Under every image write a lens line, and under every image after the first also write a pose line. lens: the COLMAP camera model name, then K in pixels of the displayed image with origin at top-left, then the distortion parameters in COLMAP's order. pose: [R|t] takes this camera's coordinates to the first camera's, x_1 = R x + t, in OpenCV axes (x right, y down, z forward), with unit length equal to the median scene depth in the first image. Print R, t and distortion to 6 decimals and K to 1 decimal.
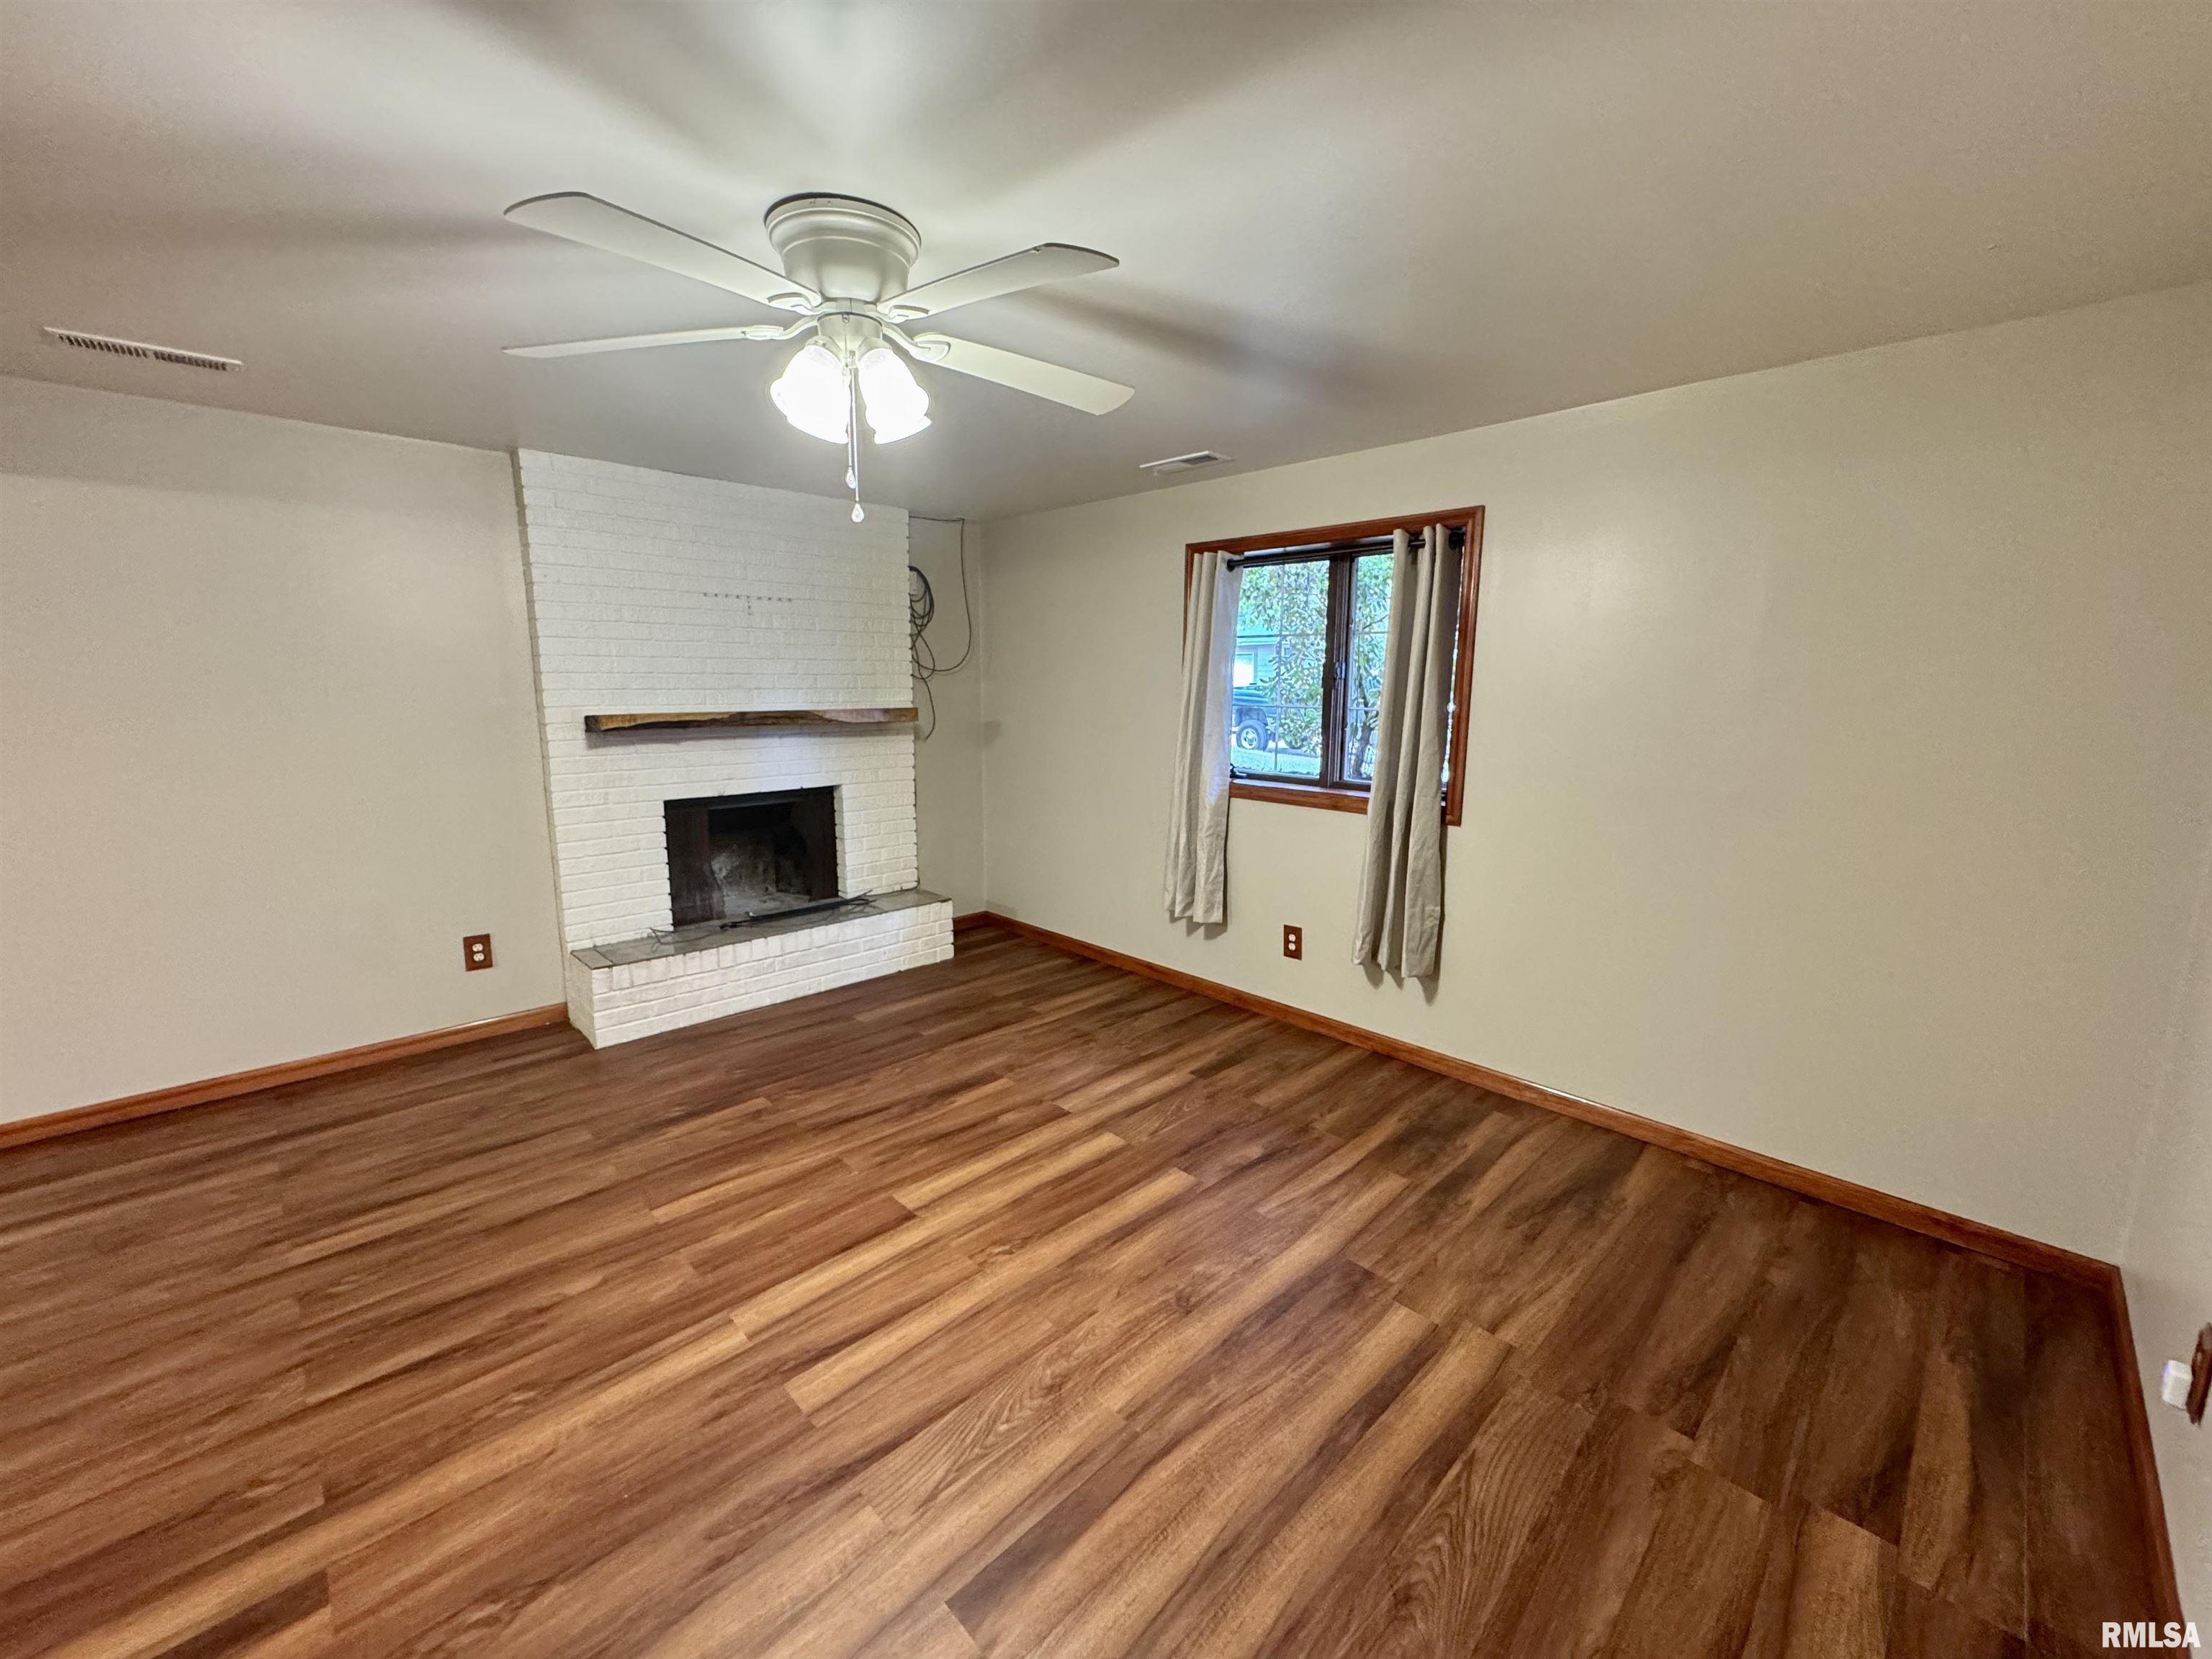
lens RADIAL K [[882.9, 0, 1102.8], [0, 882.9, 833.8], [0, 0, 1]] dist [-0.002233, 0.000439]
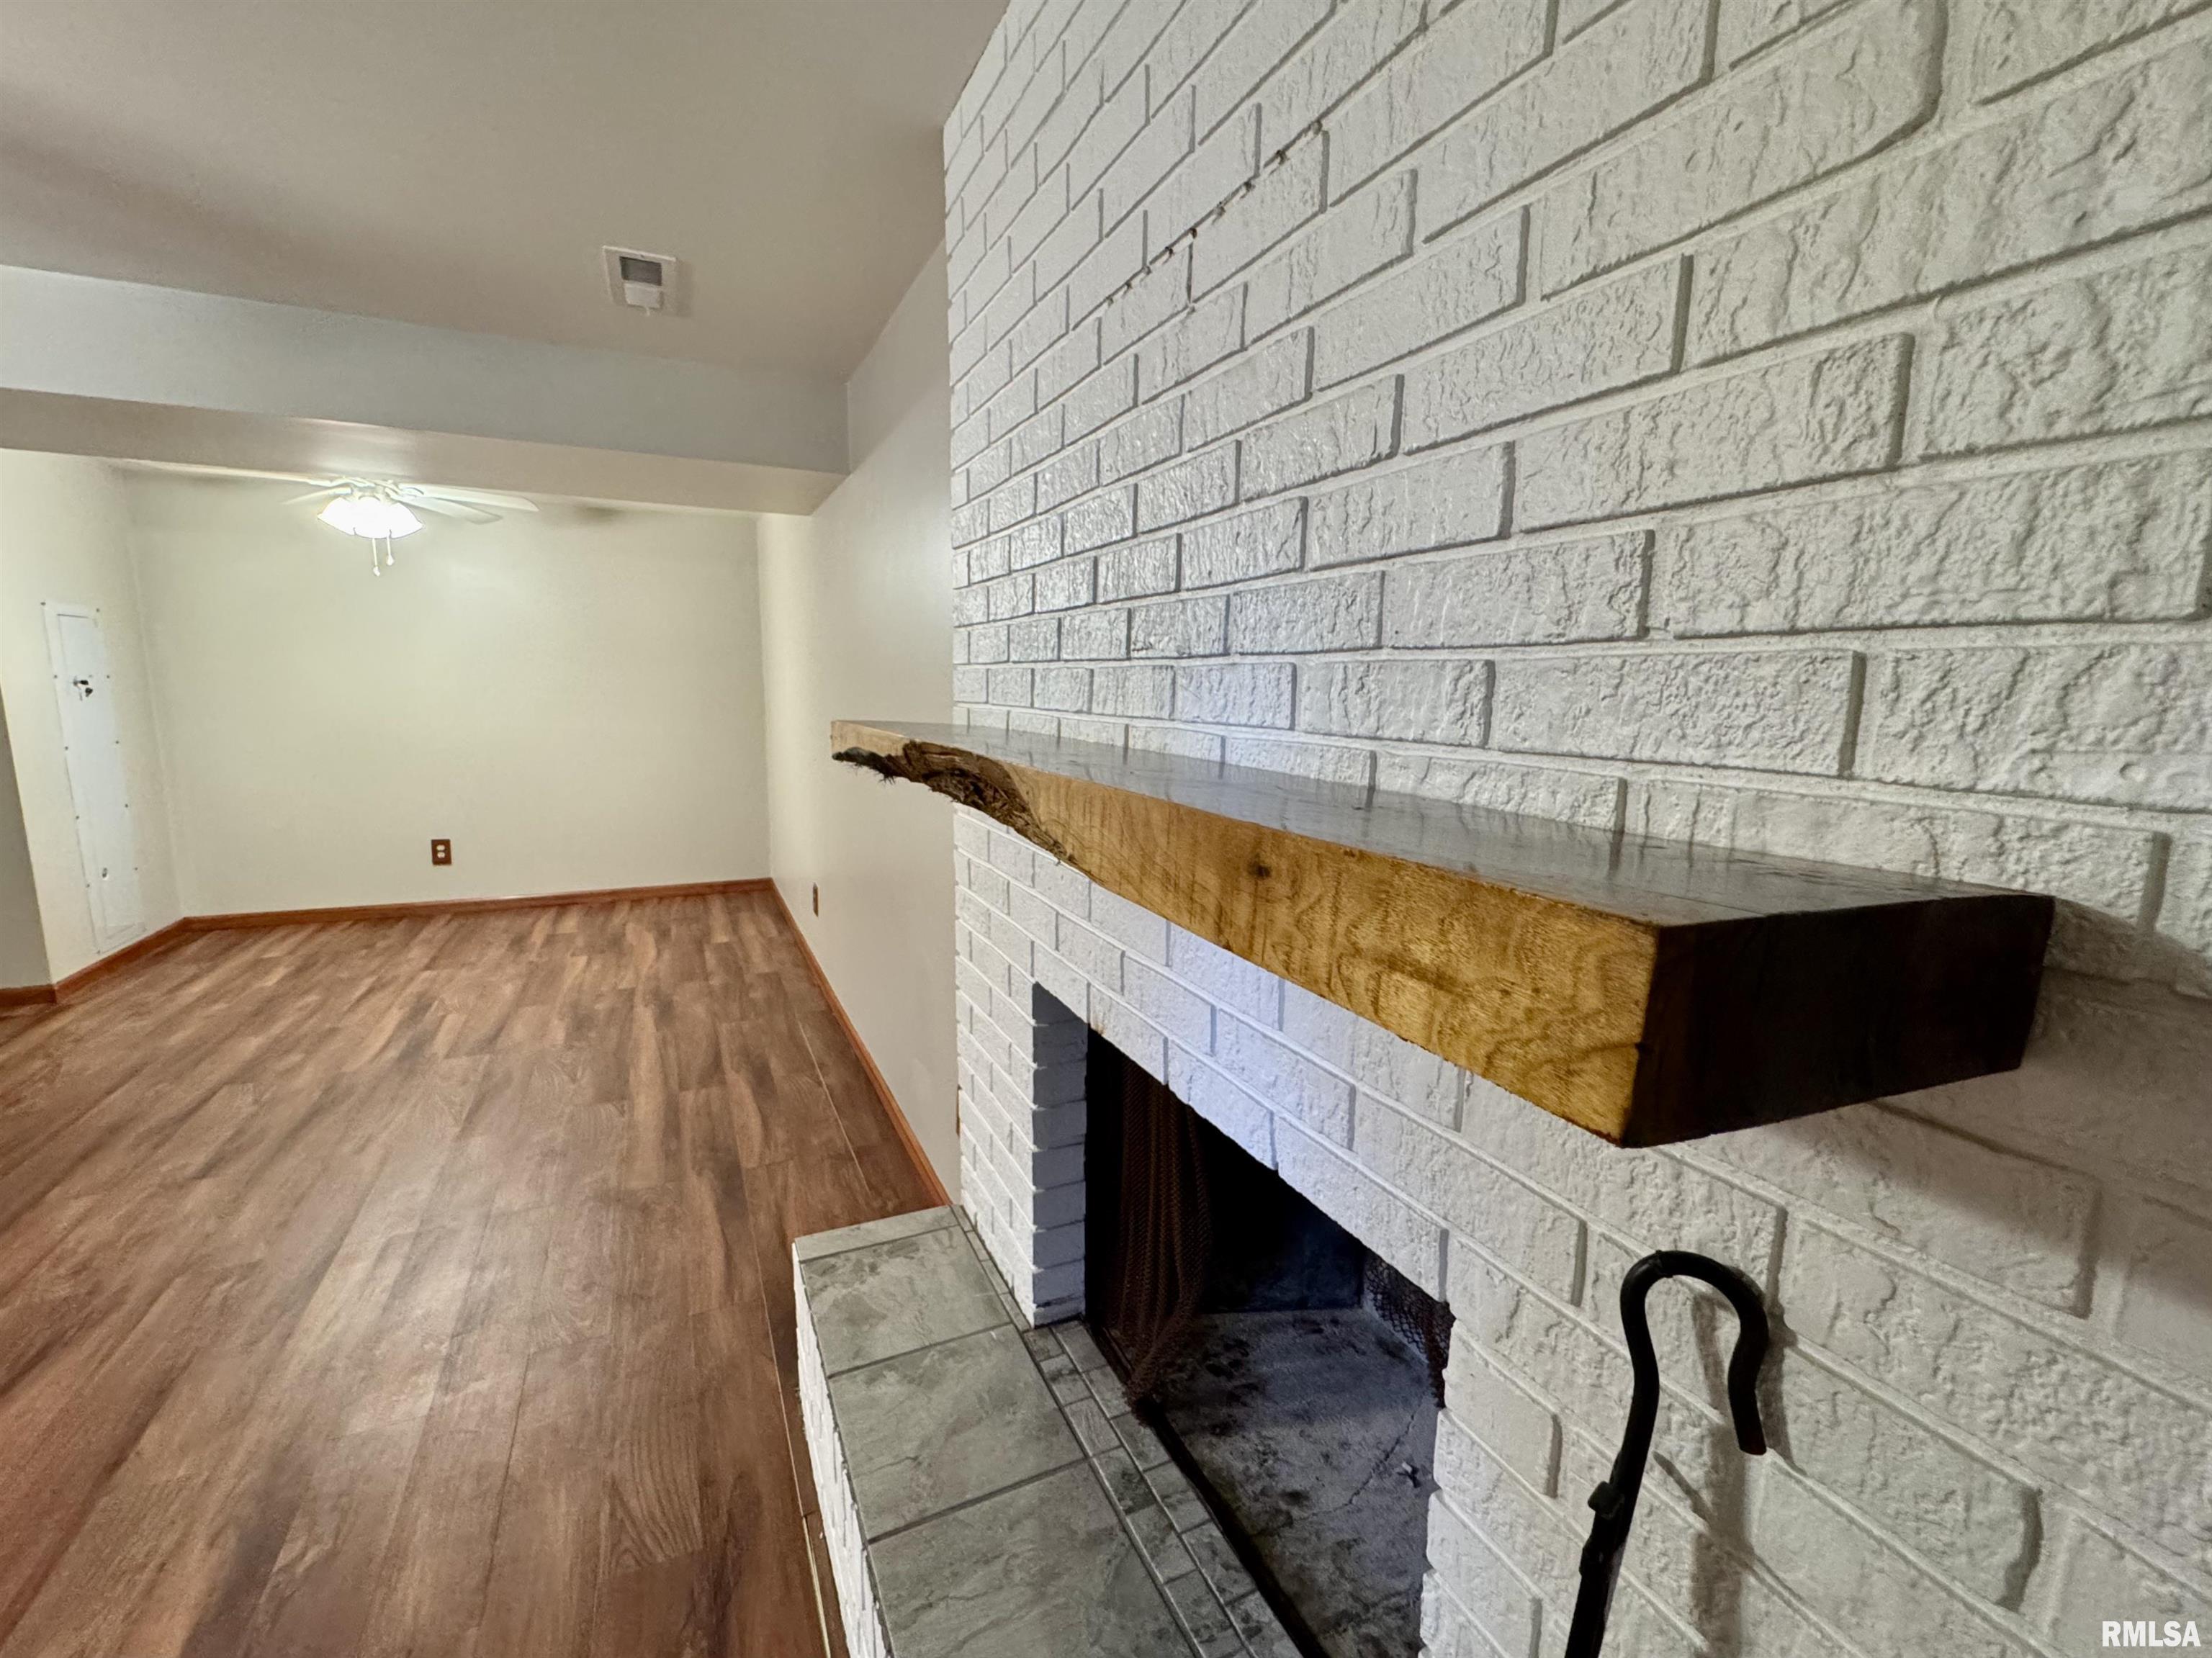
lens RADIAL K [[946.5, 0, 1106.8], [0, 946.5, 829.2], [0, 0, 1]] dist [0.004553, 0.000590]
pose [[-0.330753, 0.132862, -0.934318, -0.206179], [-0.181587, 0.962579, 0.201164, -0.223377], [0.926082, 0.236196, -0.294250, 1.429827]]
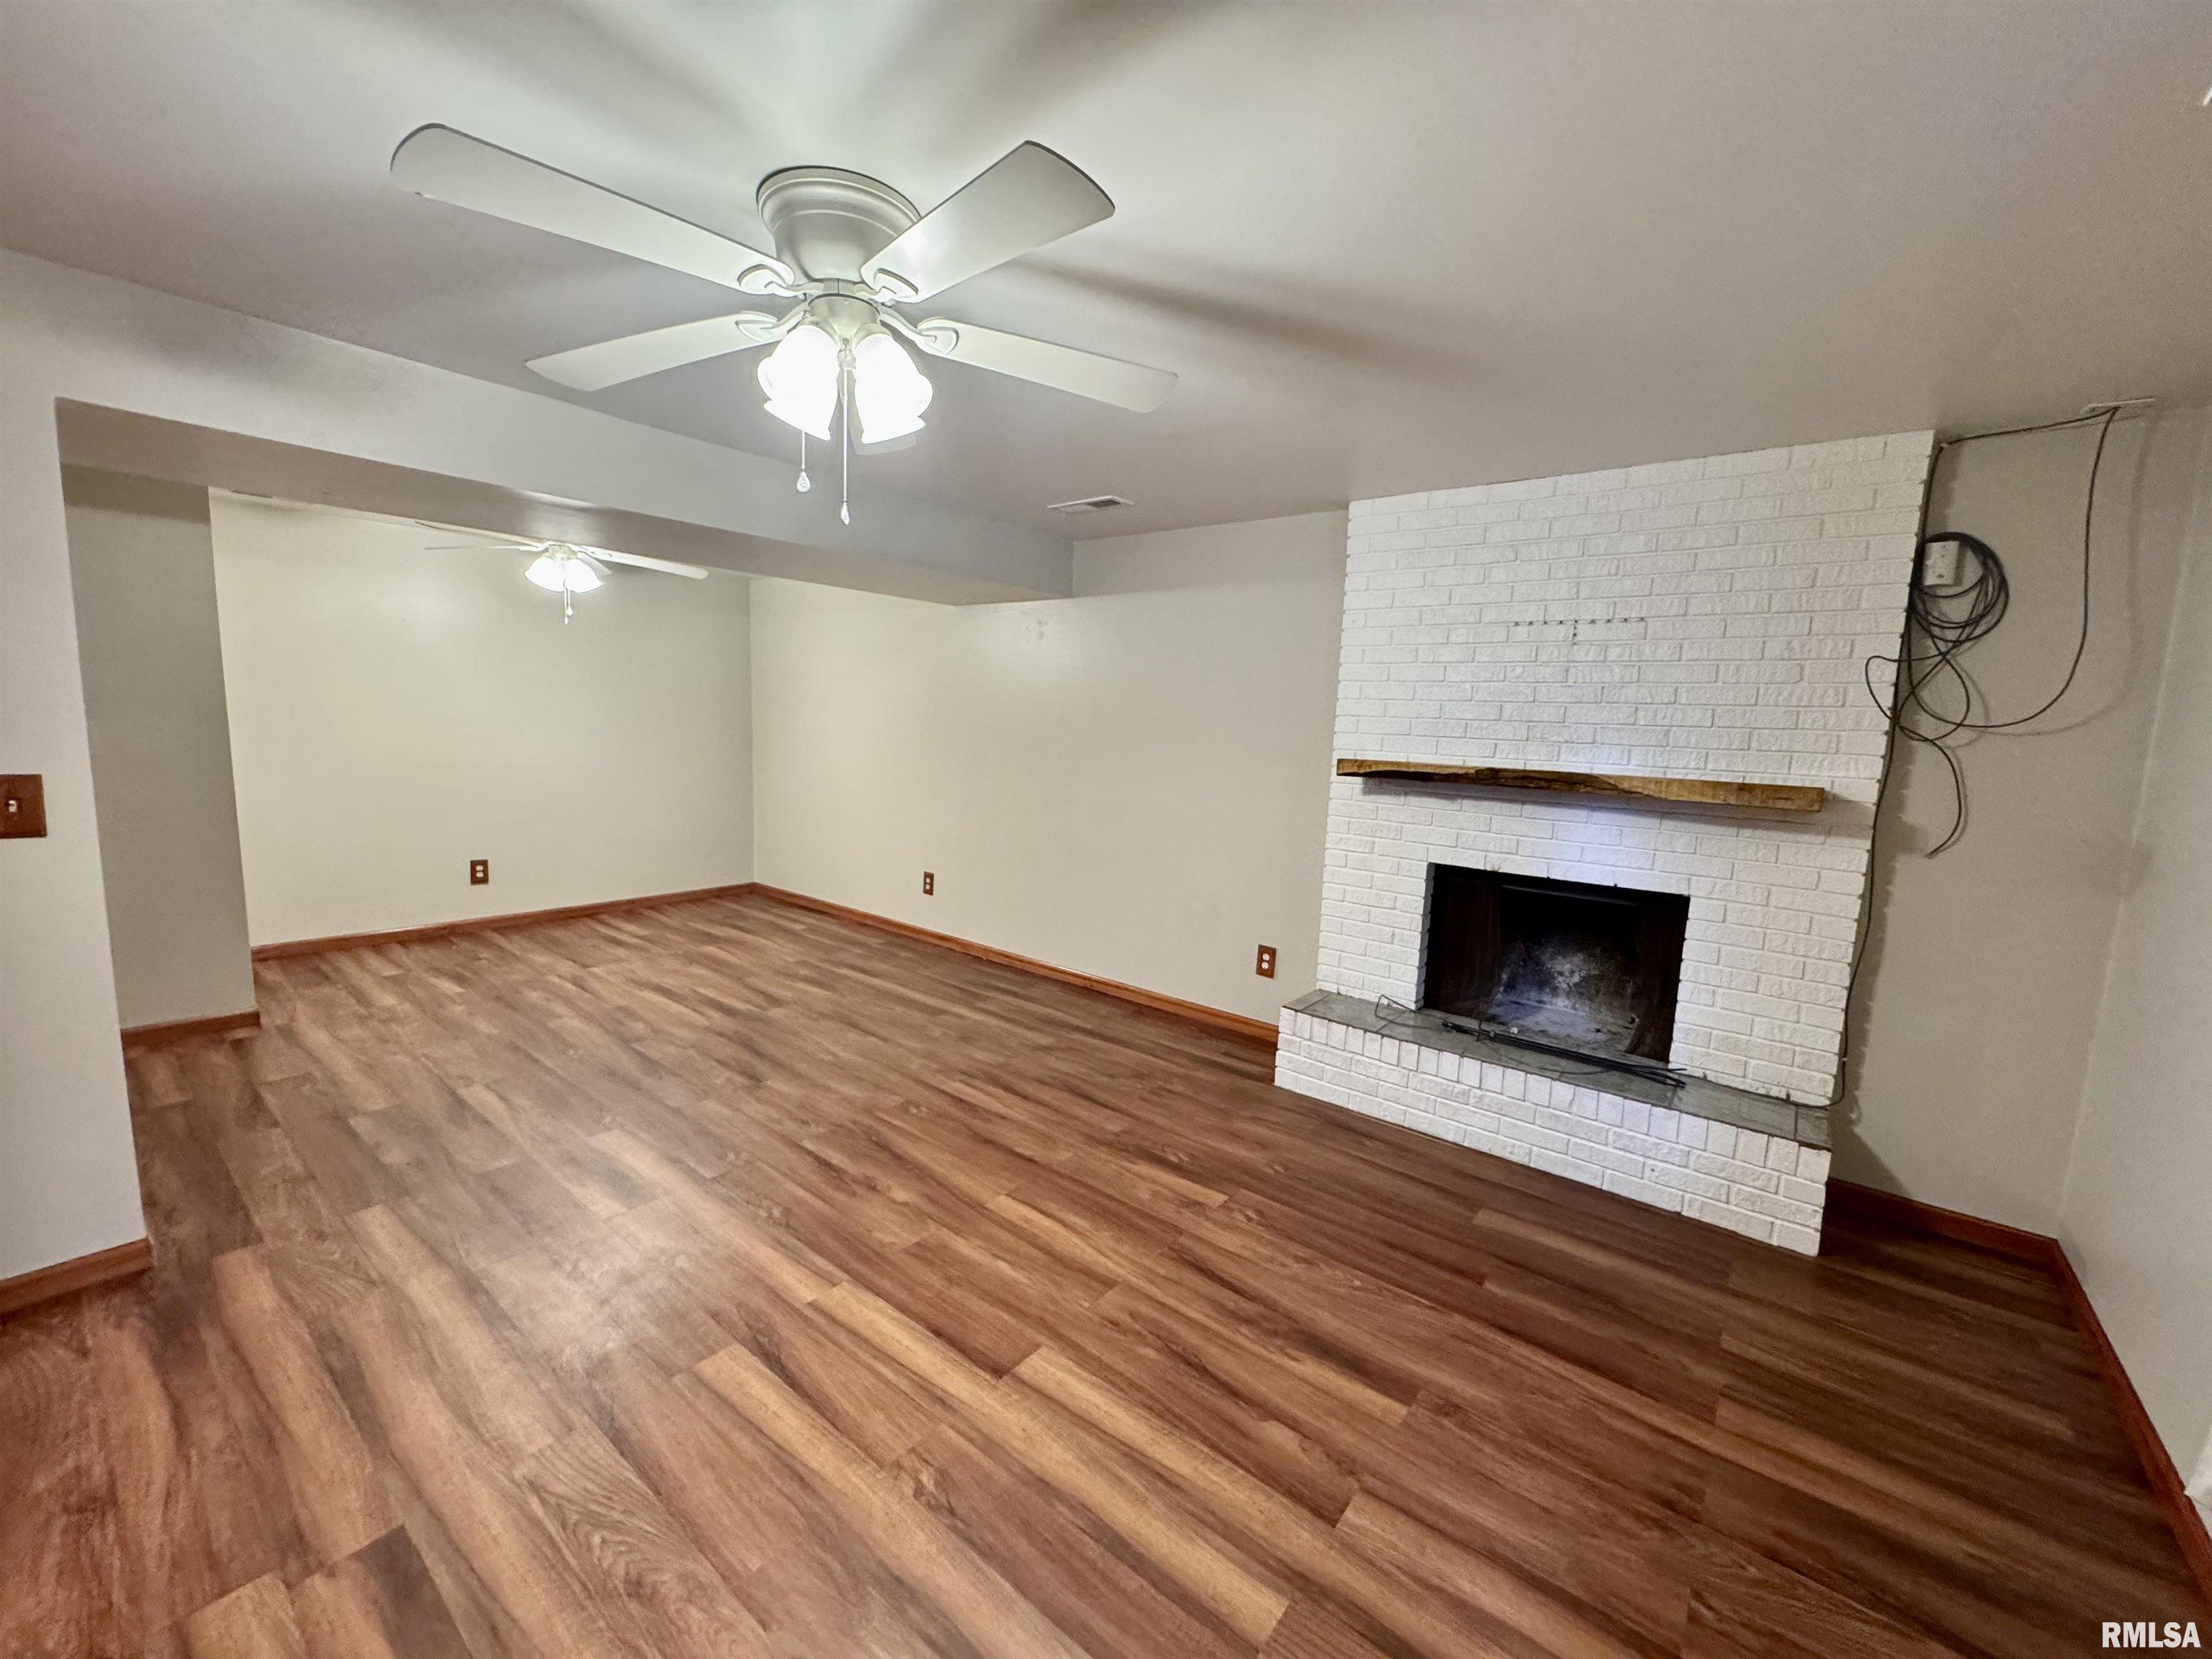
lens RADIAL K [[882.9, 0, 1106.5], [0, 882.9, 829.4], [0, 0, 1]] dist [-0.002233, 0.000439]
pose [[0.124623, 0.125994, -0.984172, 0.411222], [-0.208455, 0.973092, 0.098179, -0.113261], [0.970060, 0.192920, 0.147534, 0.702979]]
